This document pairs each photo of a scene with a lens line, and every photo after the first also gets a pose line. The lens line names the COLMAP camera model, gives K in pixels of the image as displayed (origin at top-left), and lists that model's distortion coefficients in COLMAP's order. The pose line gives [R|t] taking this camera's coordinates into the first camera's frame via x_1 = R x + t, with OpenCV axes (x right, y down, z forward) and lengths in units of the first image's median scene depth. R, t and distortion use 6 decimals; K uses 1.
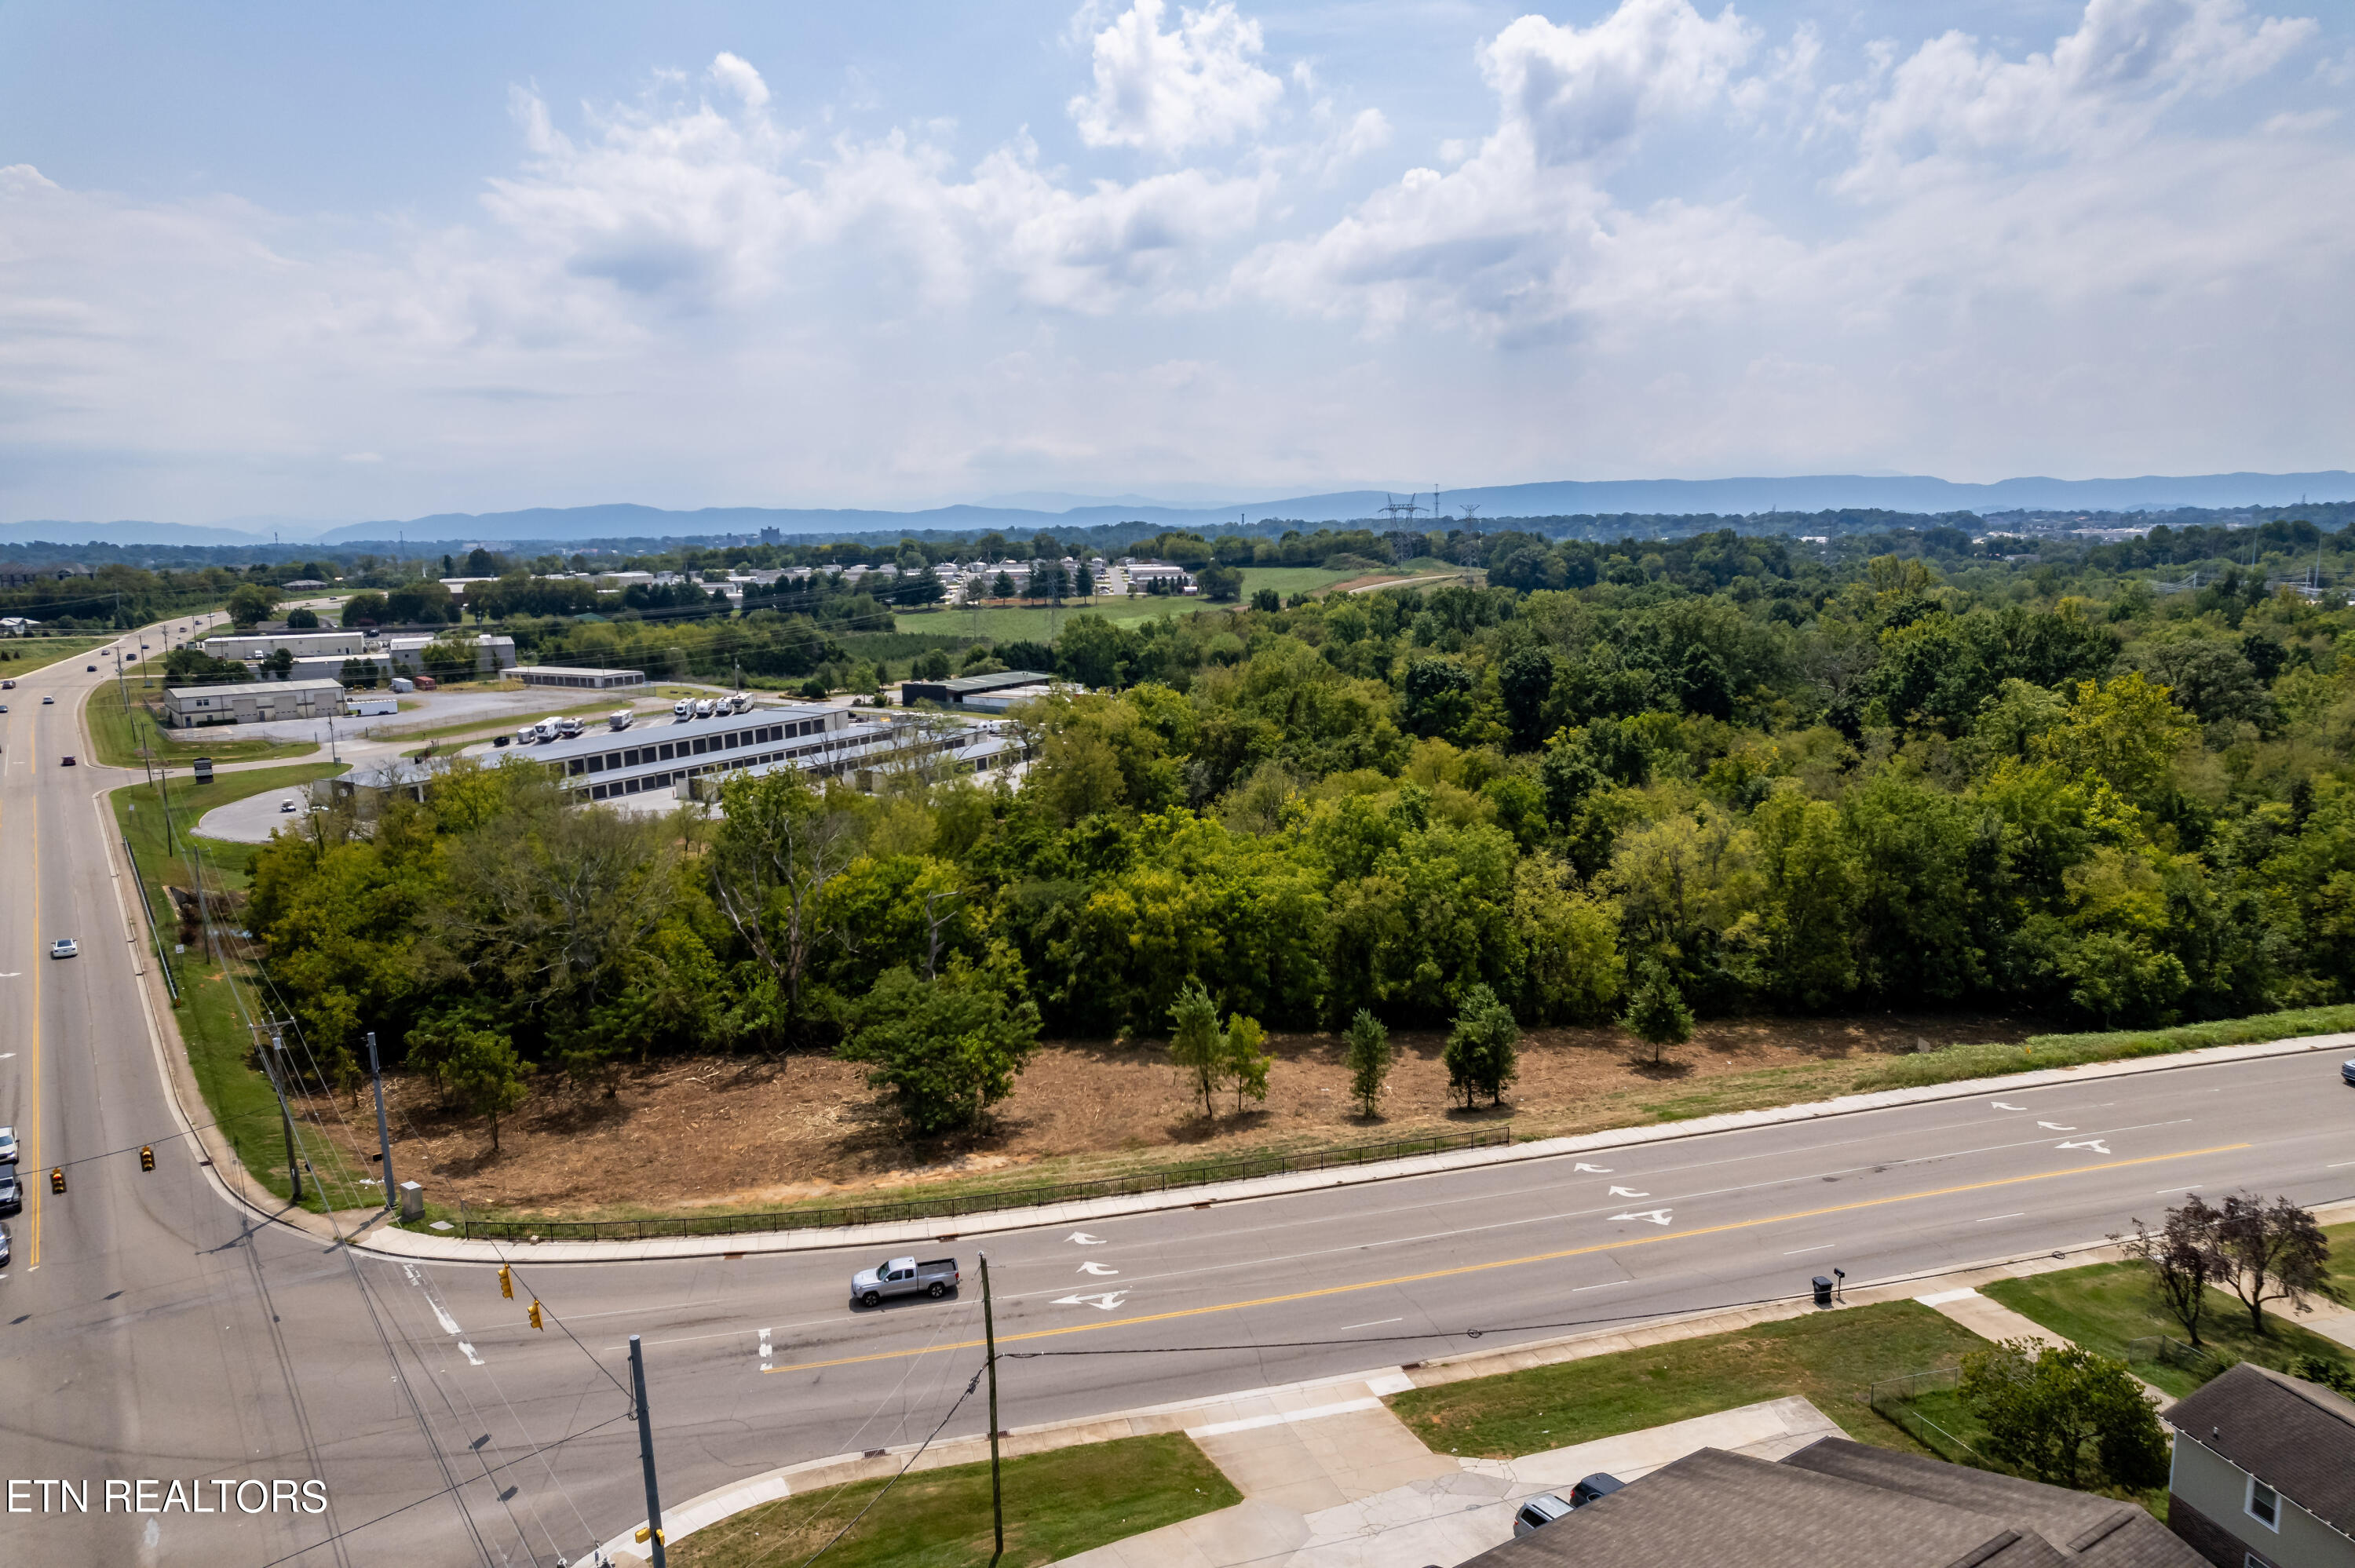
lens RADIAL K [[1505.0, 0, 1184.3], [0, 1505.0, 857.7], [0, 0, 1]] dist [-0.066841, 0.052234]
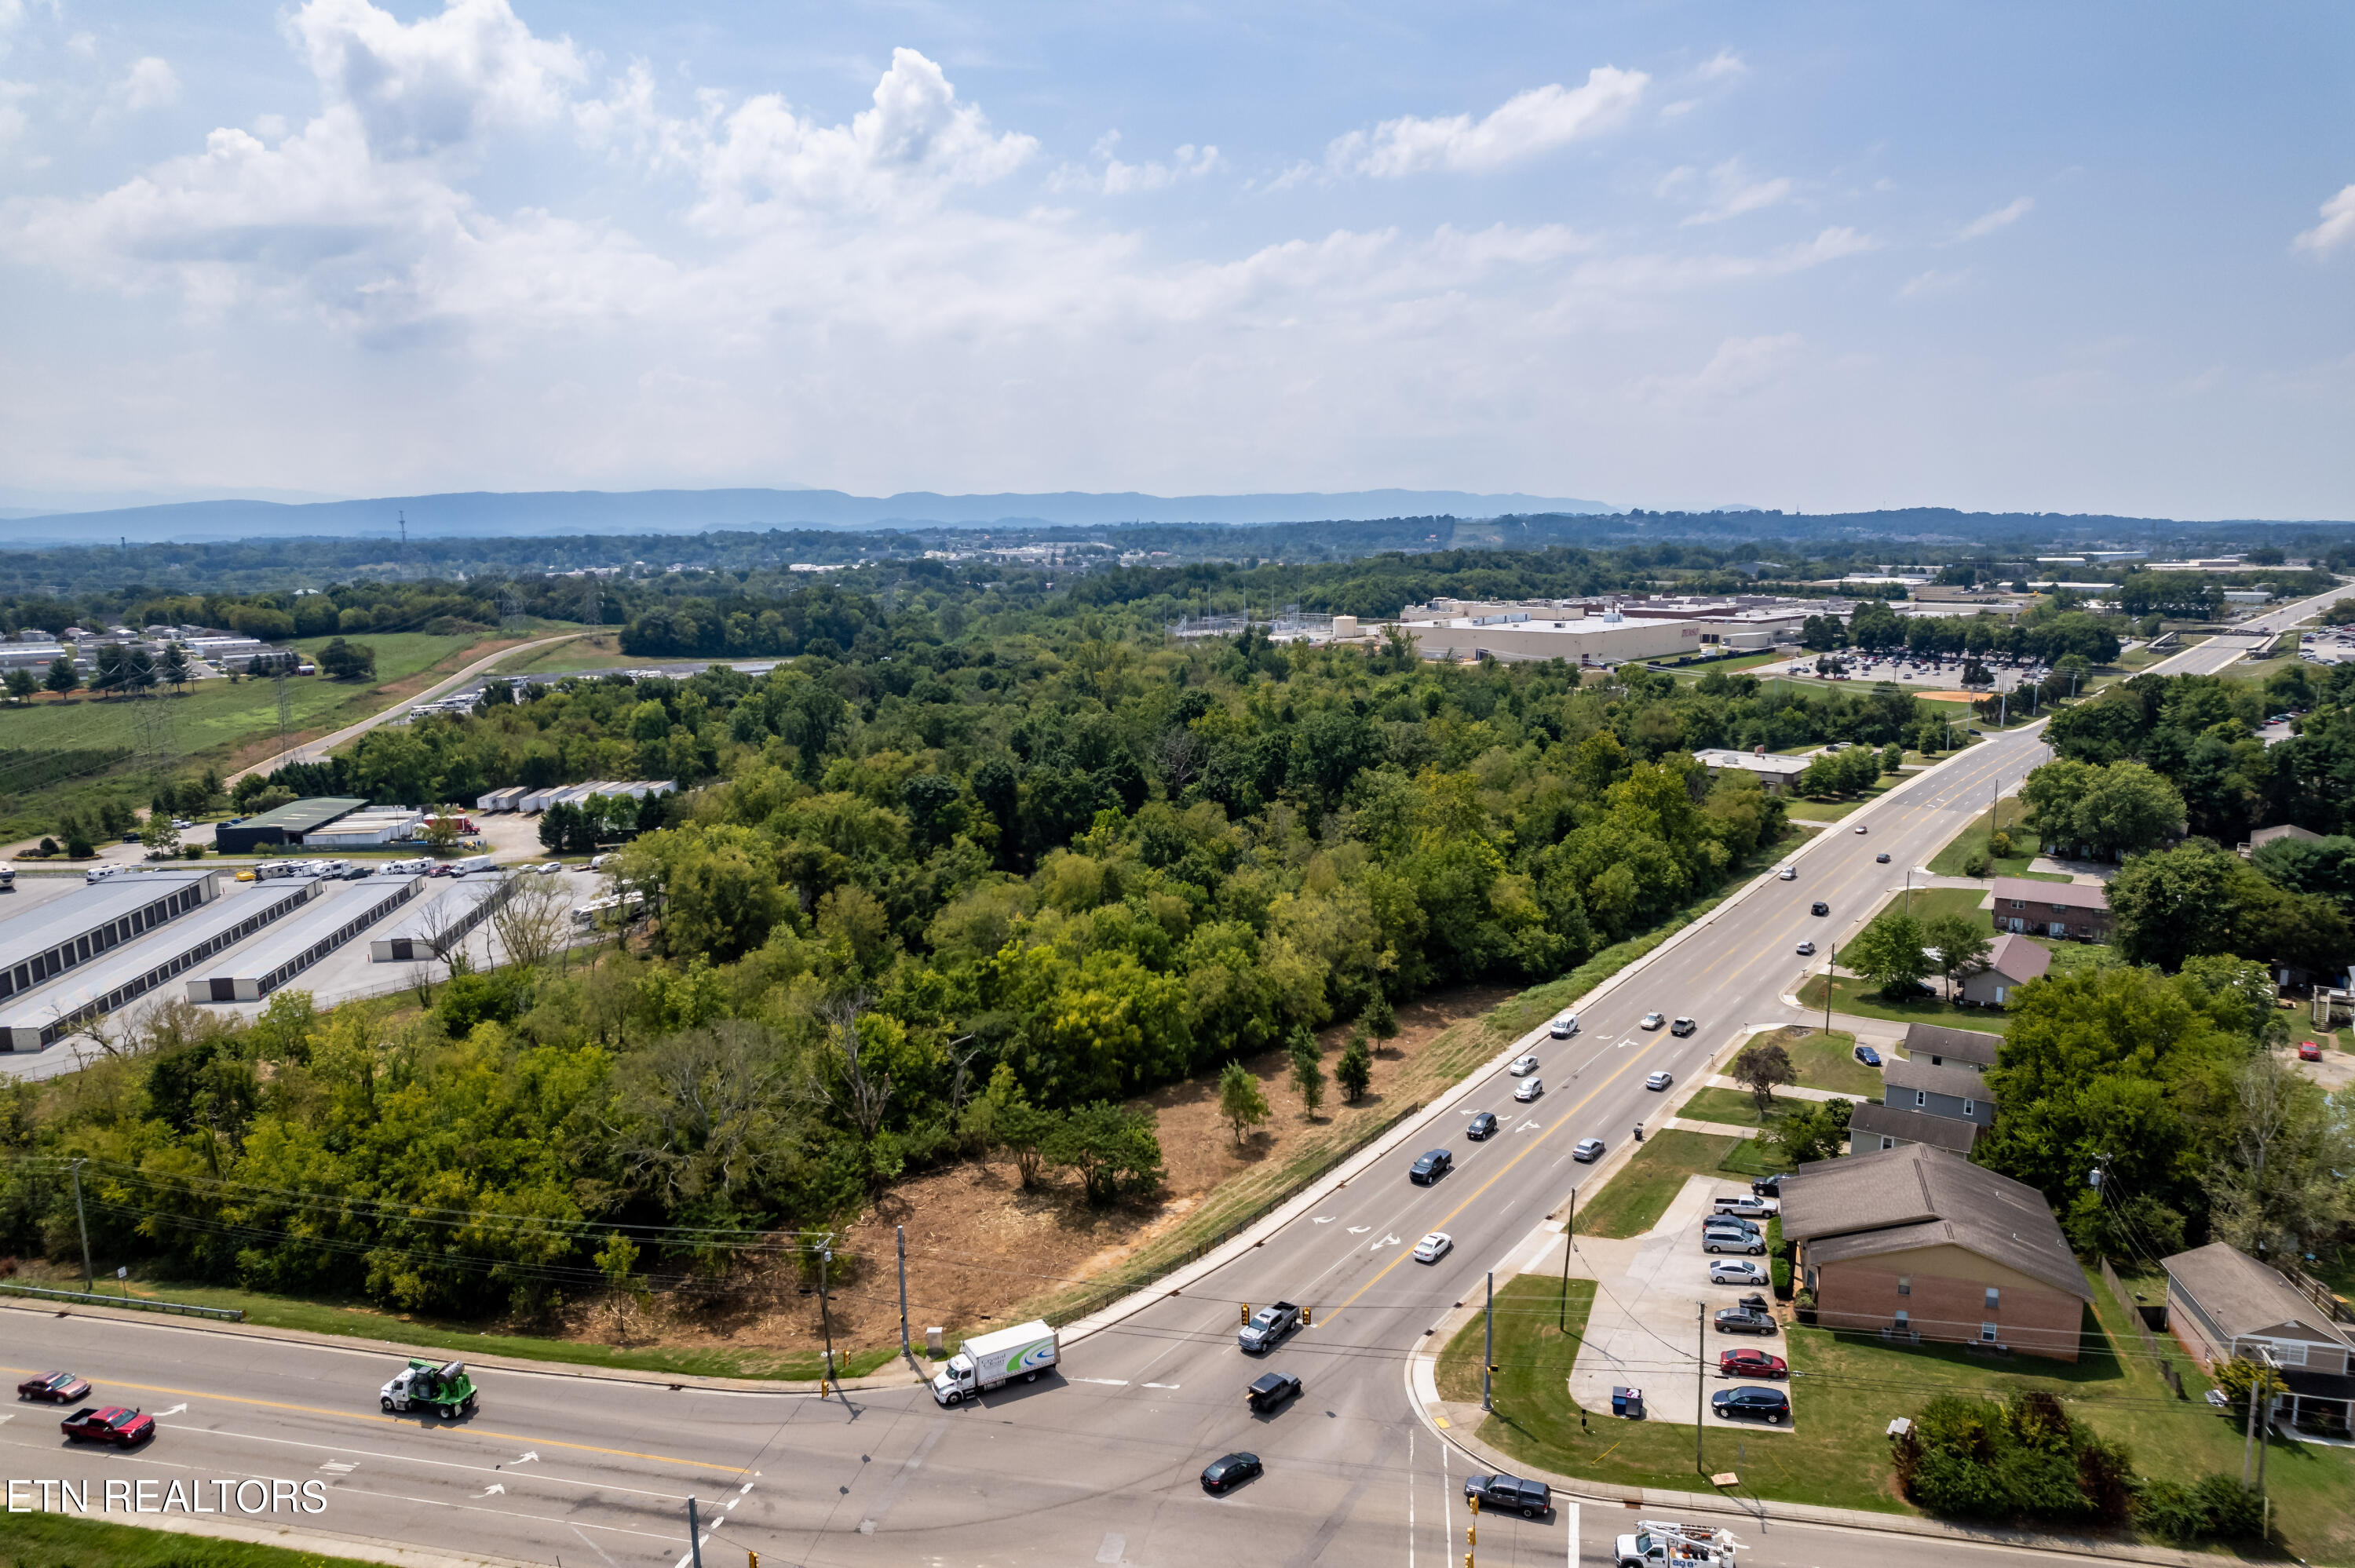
lens RADIAL K [[1505.0, 0, 1173.5], [0, 1505.0, 783.3], [0, 0, 1]] dist [-0.066841, 0.052234]
pose [[0.772096, -0.100450, 0.627518, -0.449595], [0.134305, 0.990918, -0.006627, -0.090804], [-0.621153, 0.089395, 0.778574, -0.092152]]
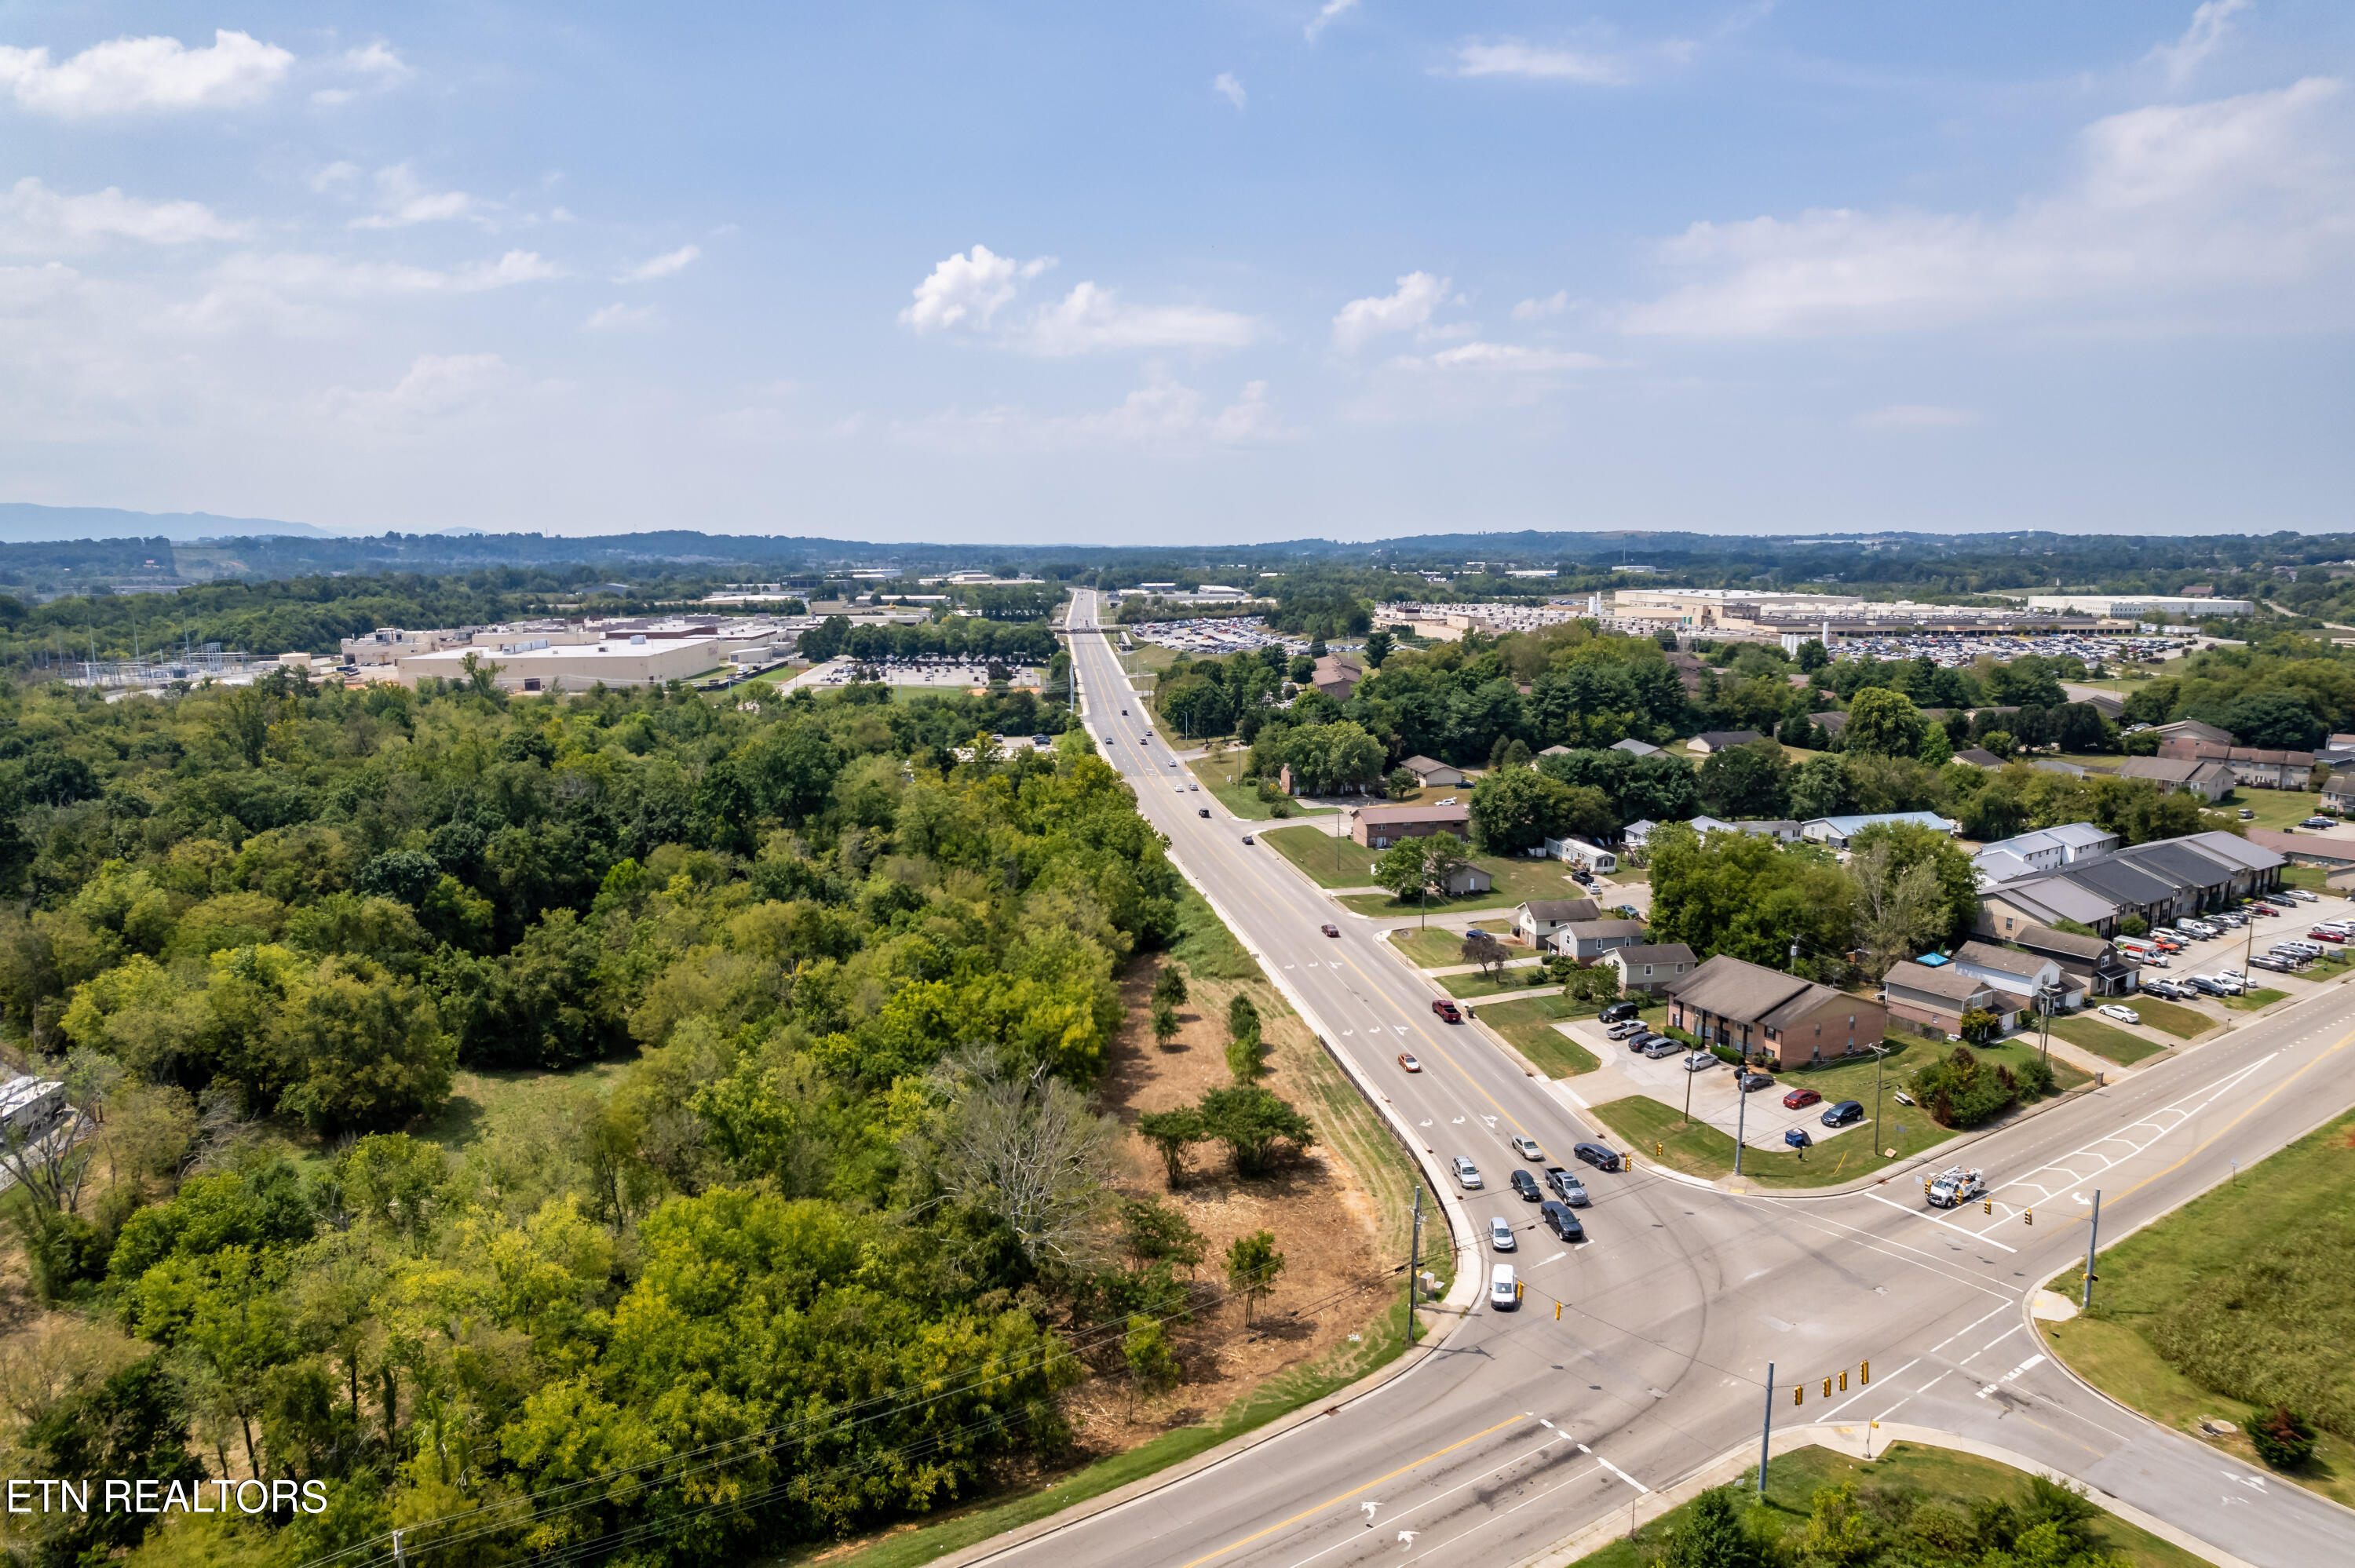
lens RADIAL K [[1505.0, 0, 1173.1], [0, 1505.0, 809.6], [0, 0, 1]] dist [-0.066841, 0.052234]
pose [[0.076042, -0.160037, 0.984178, -0.747342], [0.211705, 0.967123, 0.140906, -0.189059], [-0.974371, 0.197641, 0.107423, 0.386814]]
